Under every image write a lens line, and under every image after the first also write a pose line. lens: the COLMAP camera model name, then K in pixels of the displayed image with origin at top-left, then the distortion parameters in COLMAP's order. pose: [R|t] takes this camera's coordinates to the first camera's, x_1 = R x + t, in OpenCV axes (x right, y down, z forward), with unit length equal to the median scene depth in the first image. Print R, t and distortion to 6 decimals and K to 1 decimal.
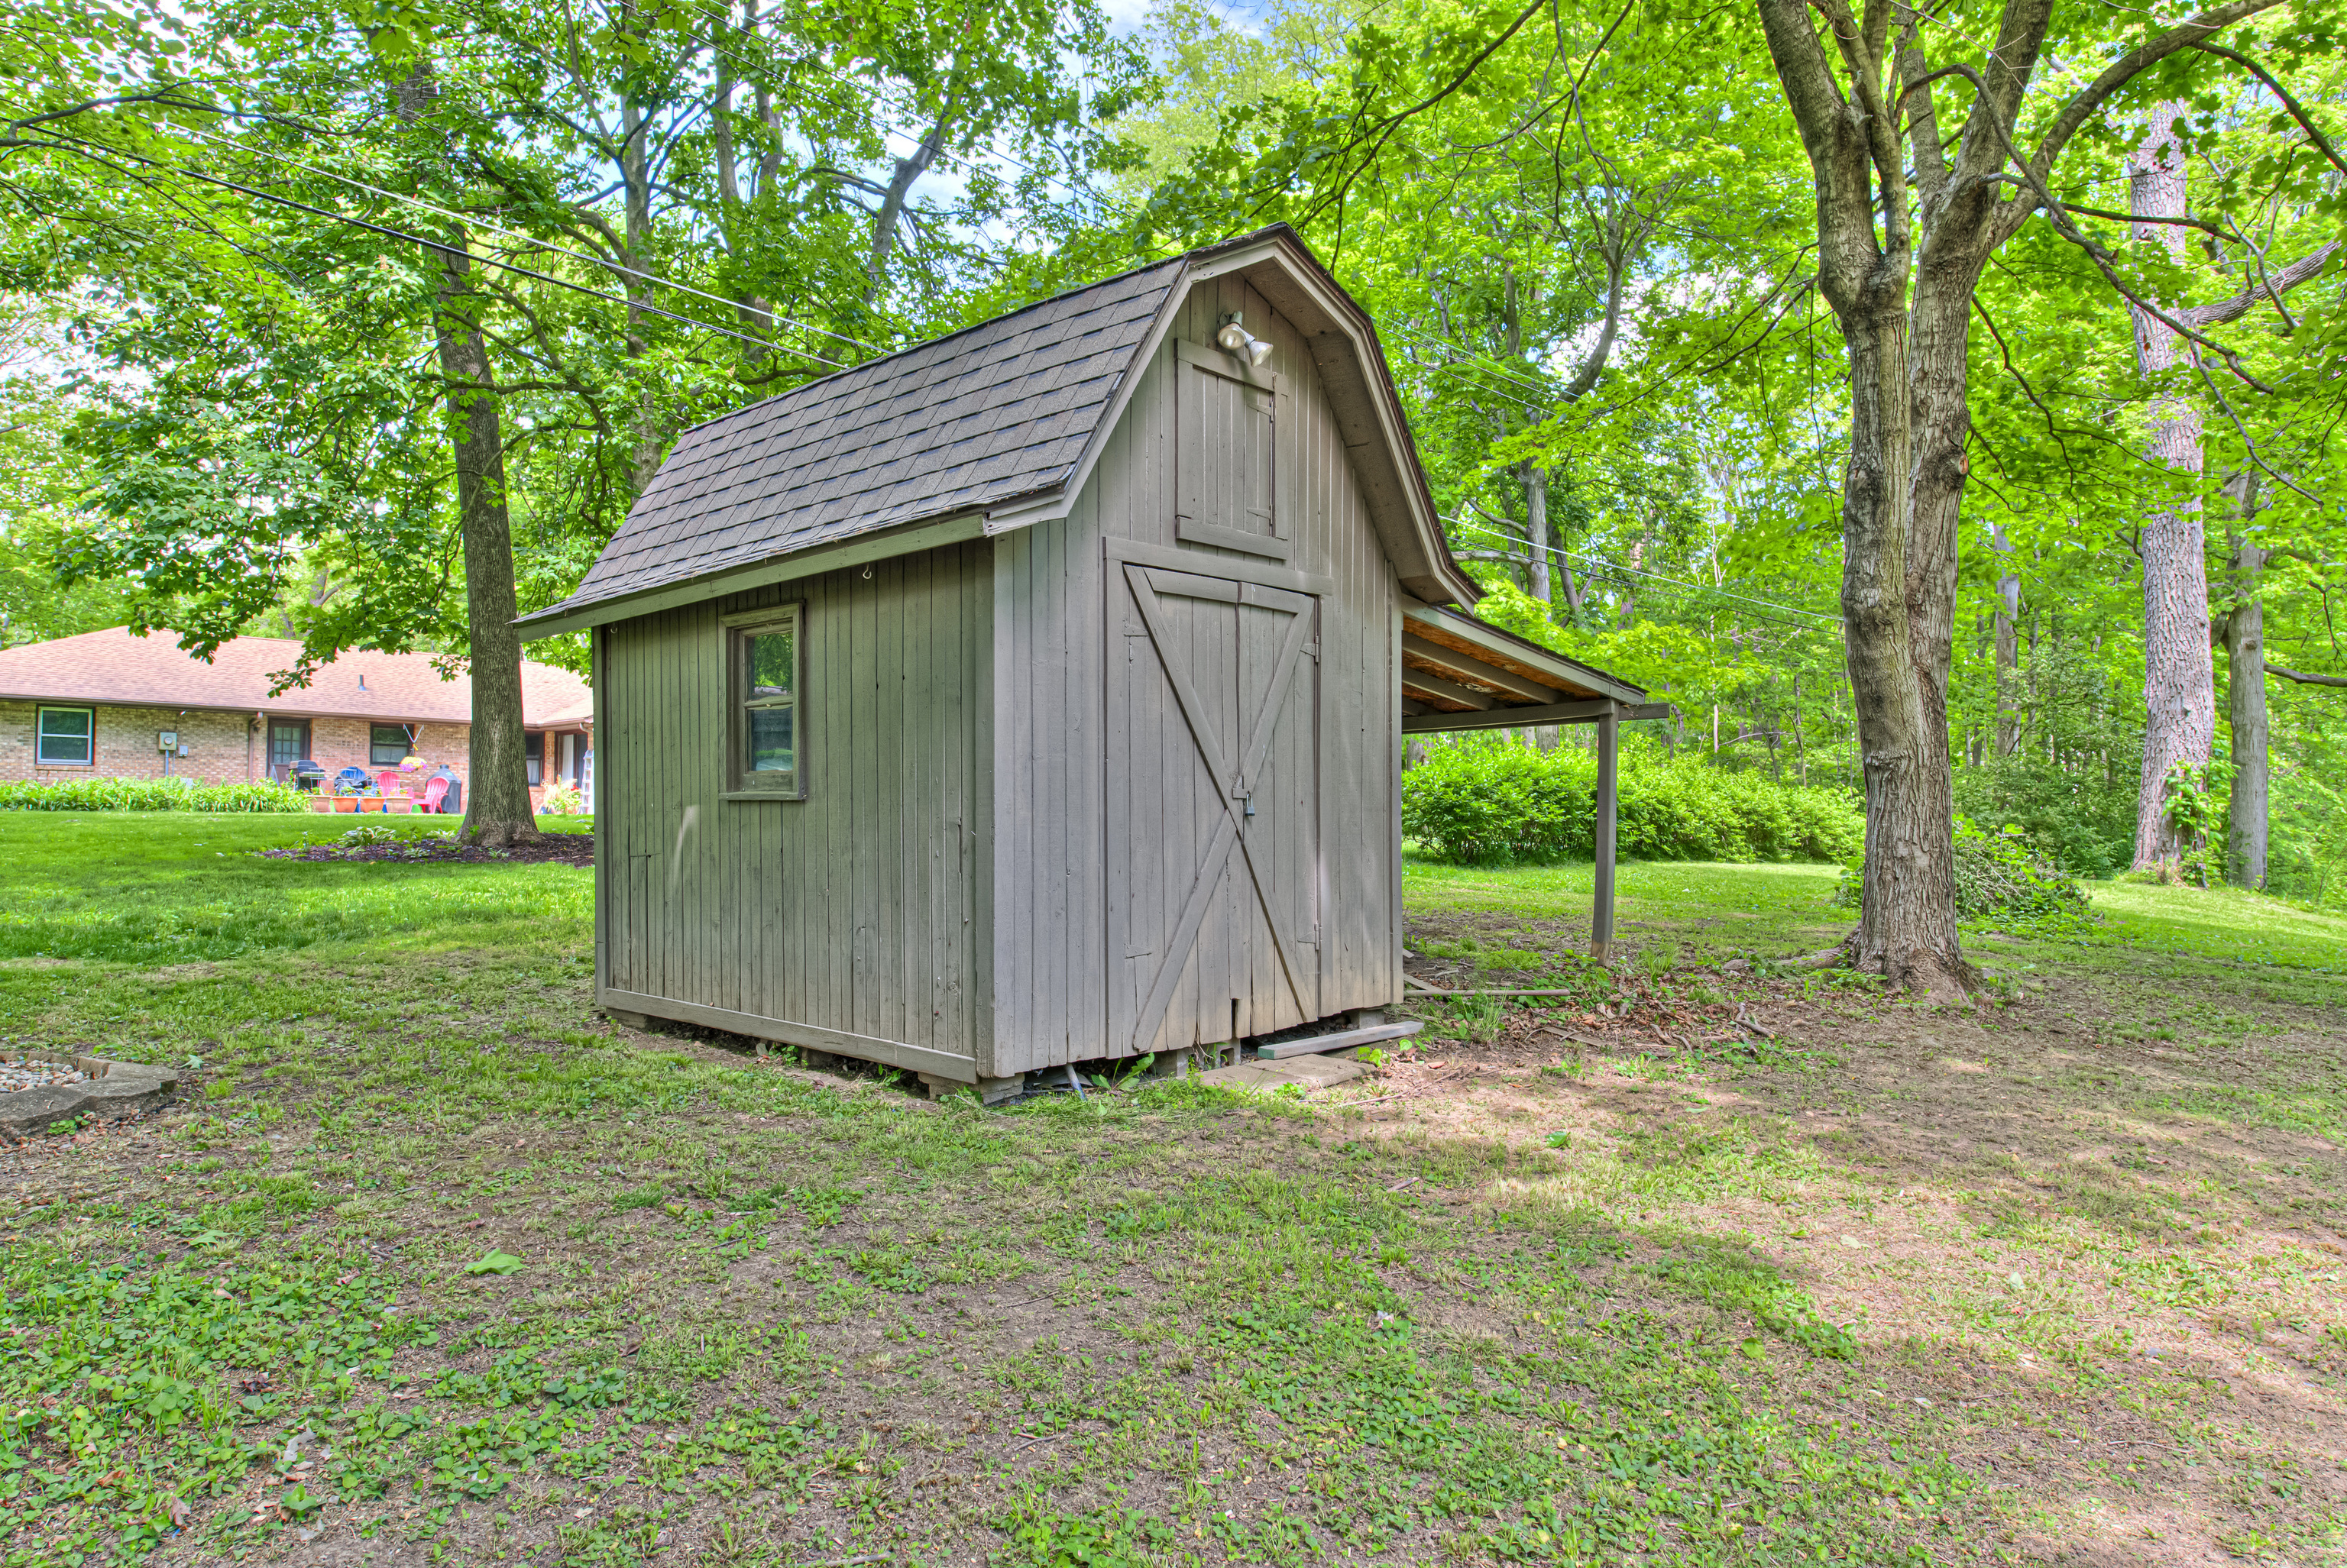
lens RADIAL K [[1445.6, 0, 1174.8], [0, 1445.6, 771.3], [0, 0, 1]] dist [0.005881, 0.000298]
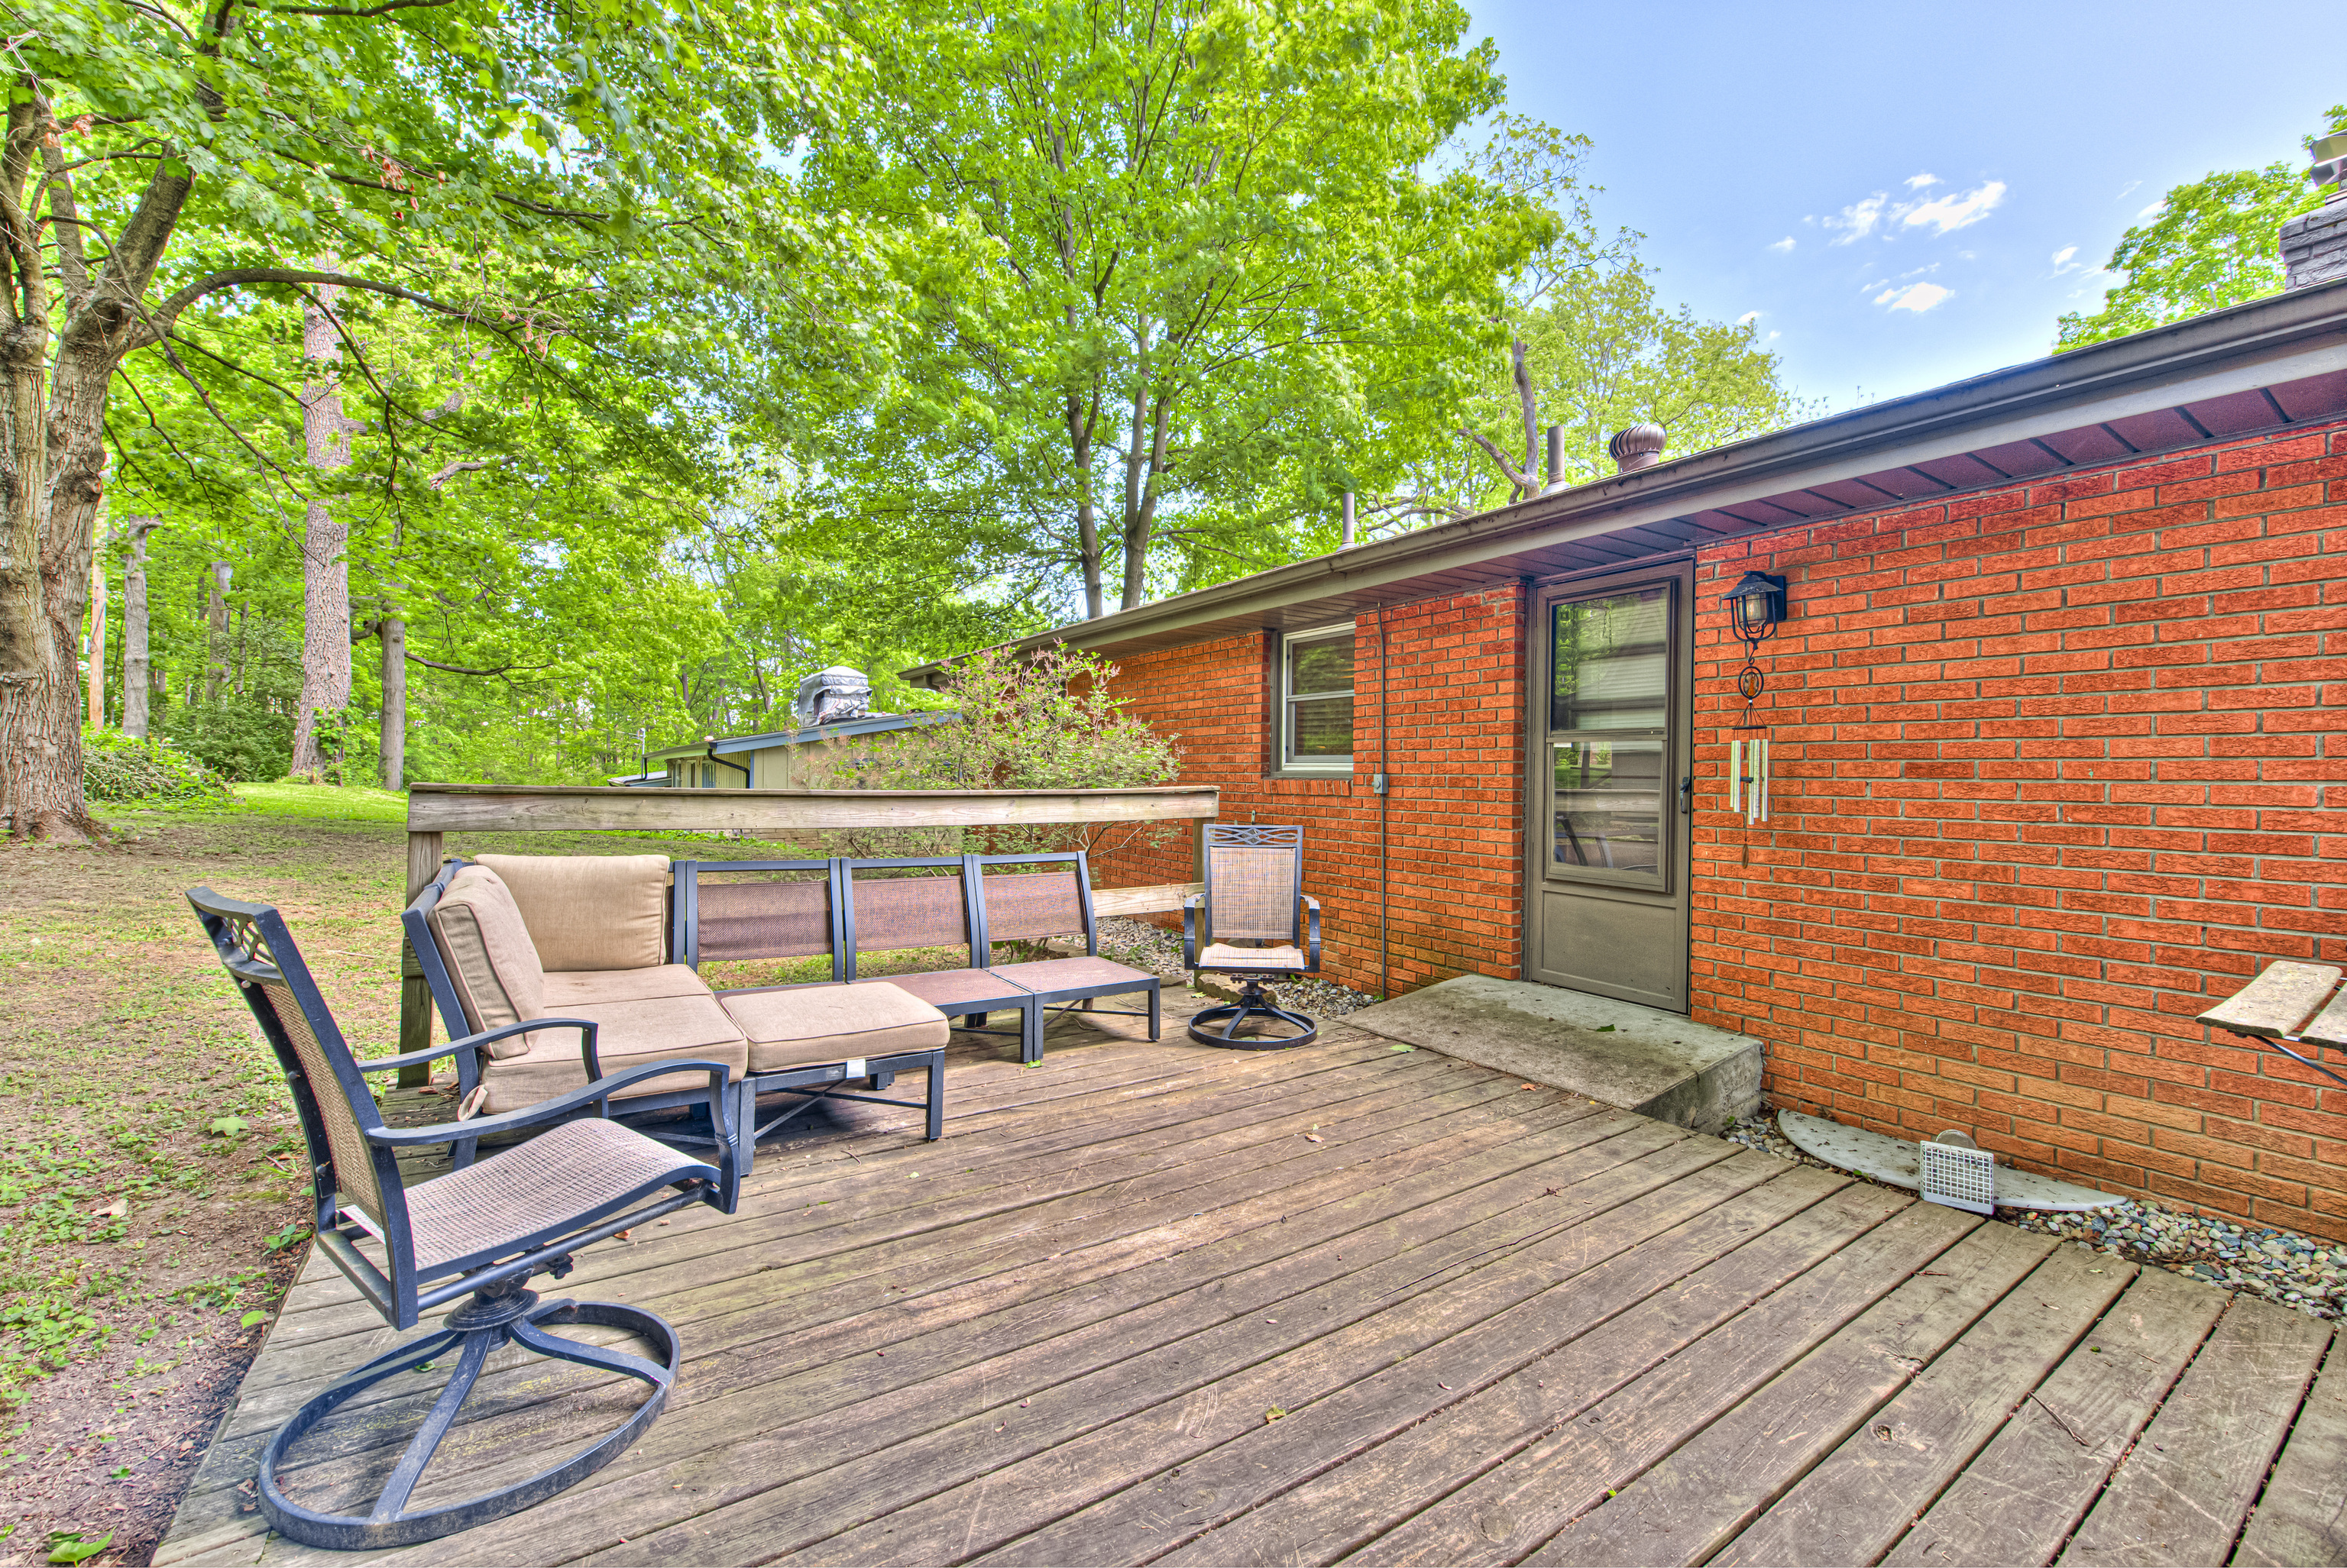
lens RADIAL K [[922.2, 0, 1169.4], [0, 922.2, 777.8], [0, 0, 1]] dist [0.000661, -0.000036]
pose [[0.254202, -0.005062, 0.967138, -0.097825], [-0.050268, 0.998566, 0.018439, 0.015159], [-0.965844, -0.053303, 0.253582, -0.325032]]
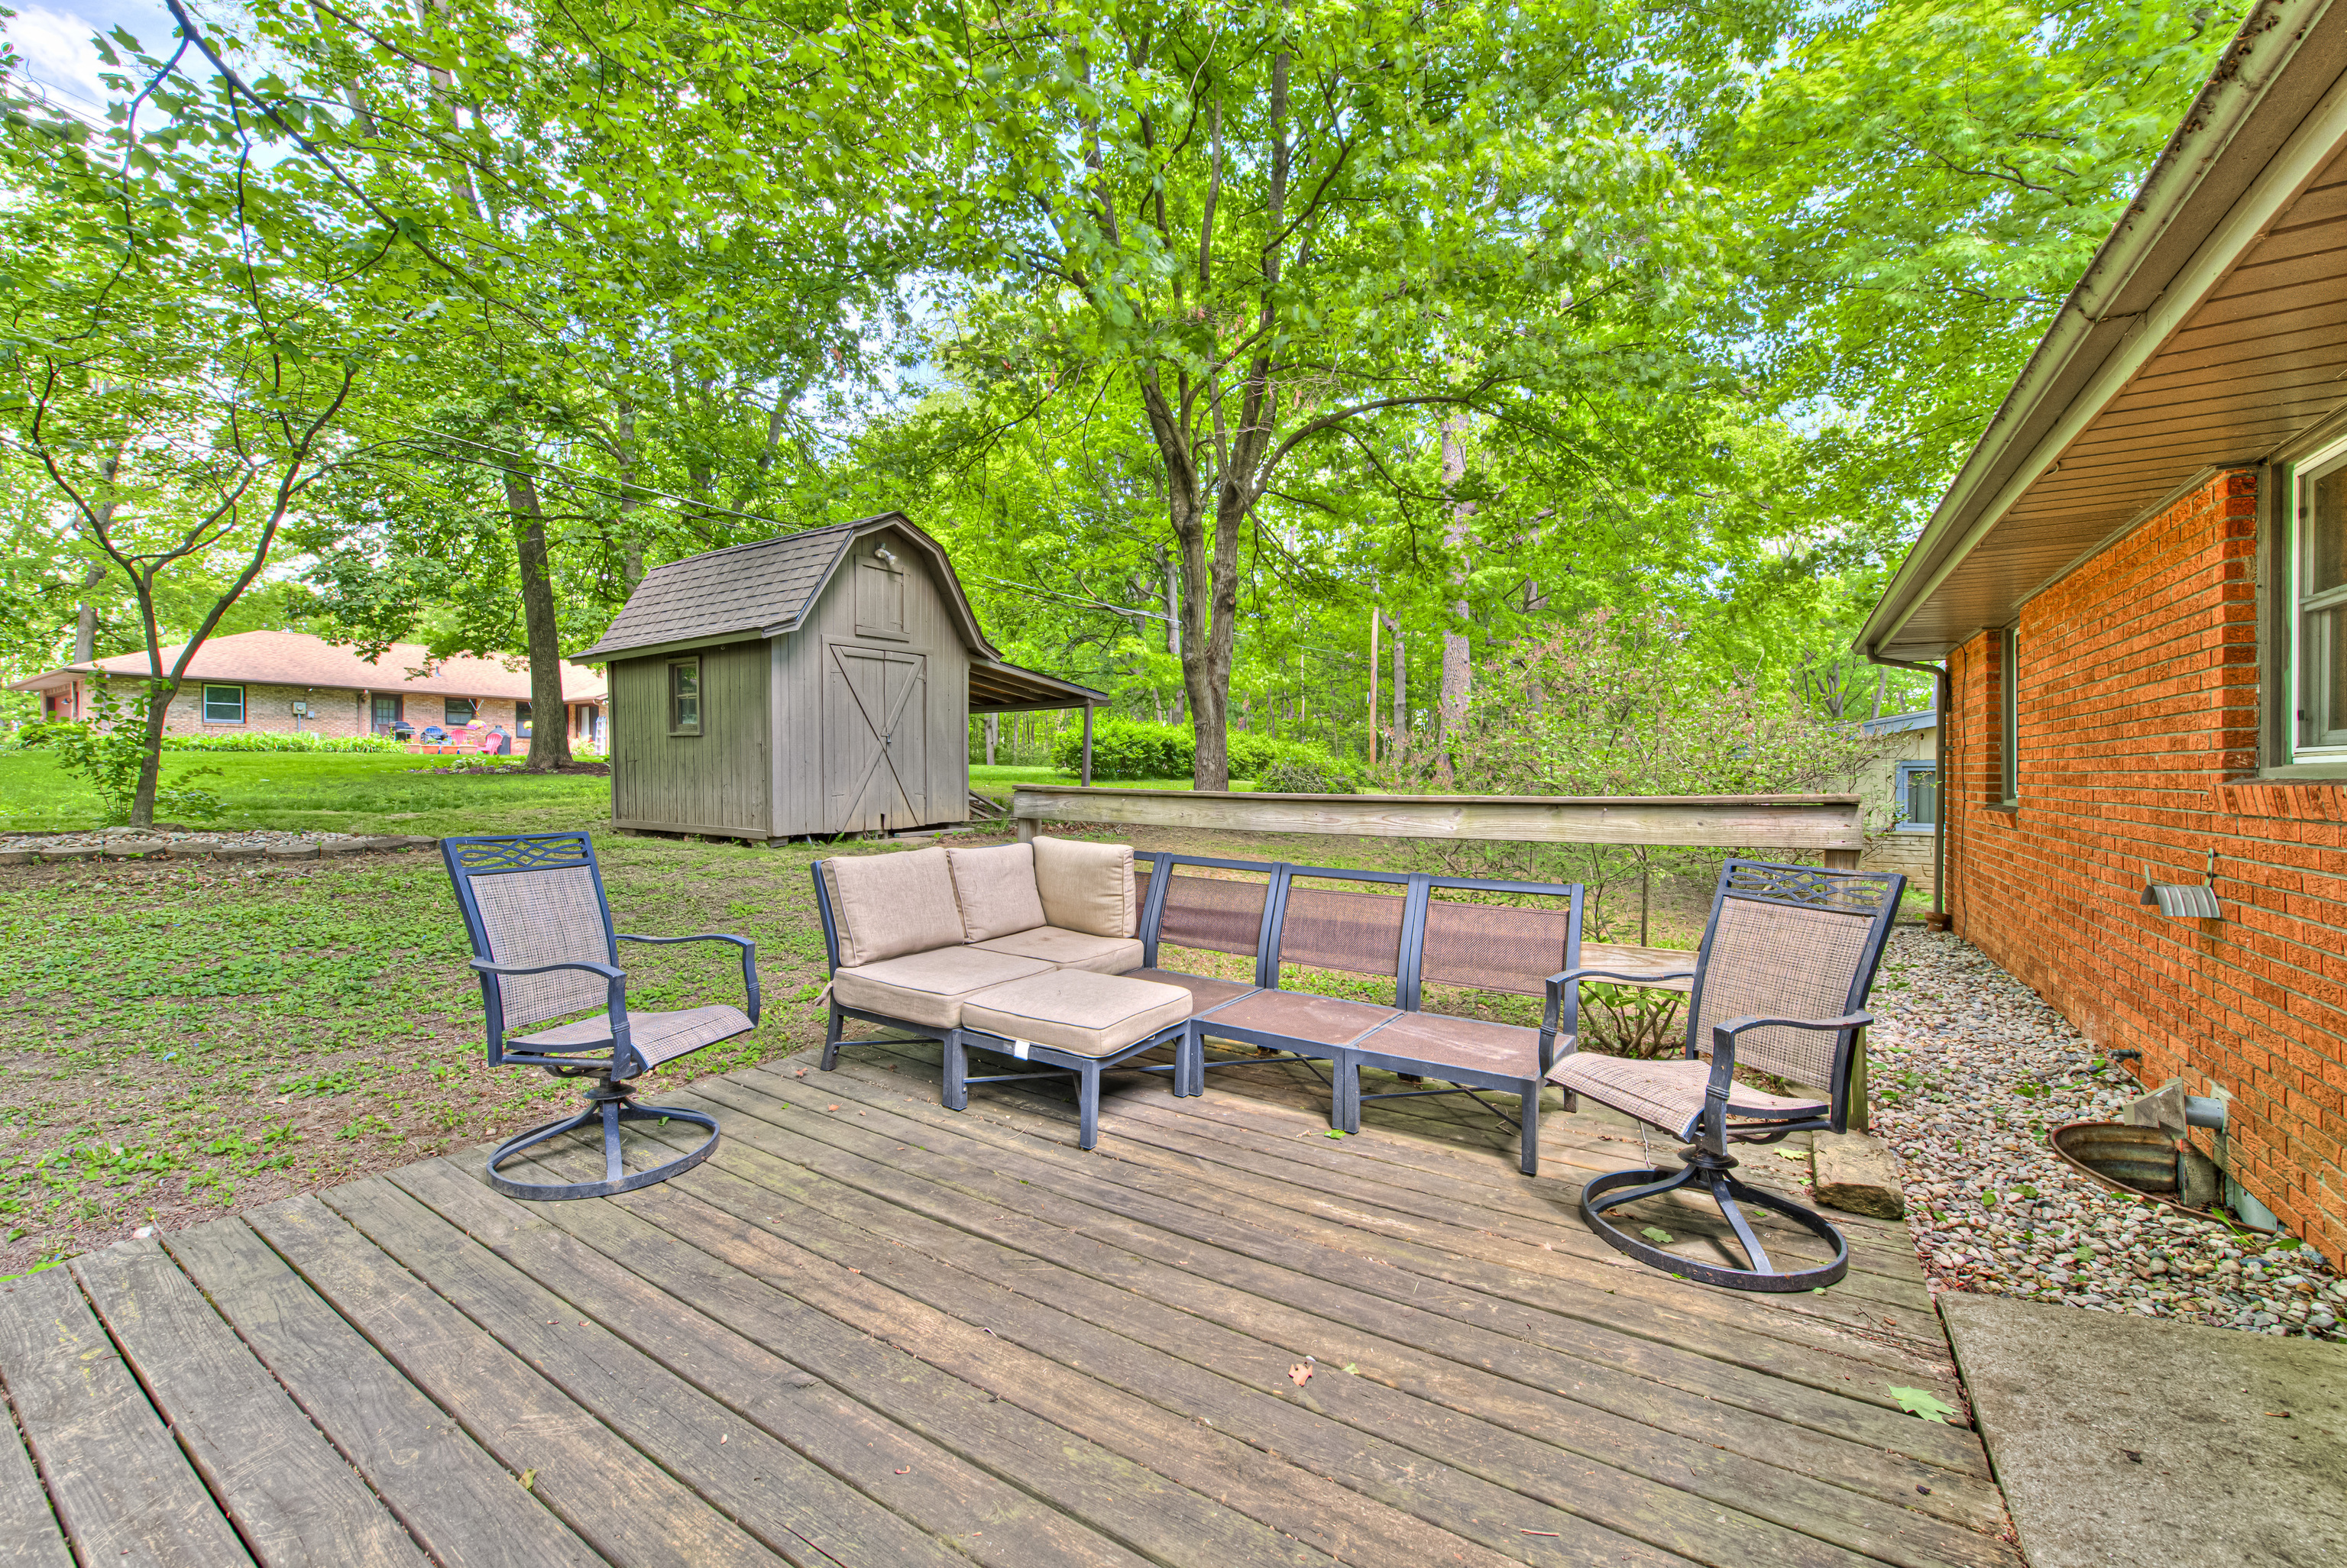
lens RADIAL K [[926.8, 0, 1170.3], [0, 926.8, 779.9], [0, 0, 1]] dist [0.001285, -0.003769]
pose [[0.985686, -0.001212, 0.168586, 0.185208], [-0.006831, 0.998866, 0.047117, 0.010894], [-0.168452, -0.047594, 0.984560, -0.489907]]
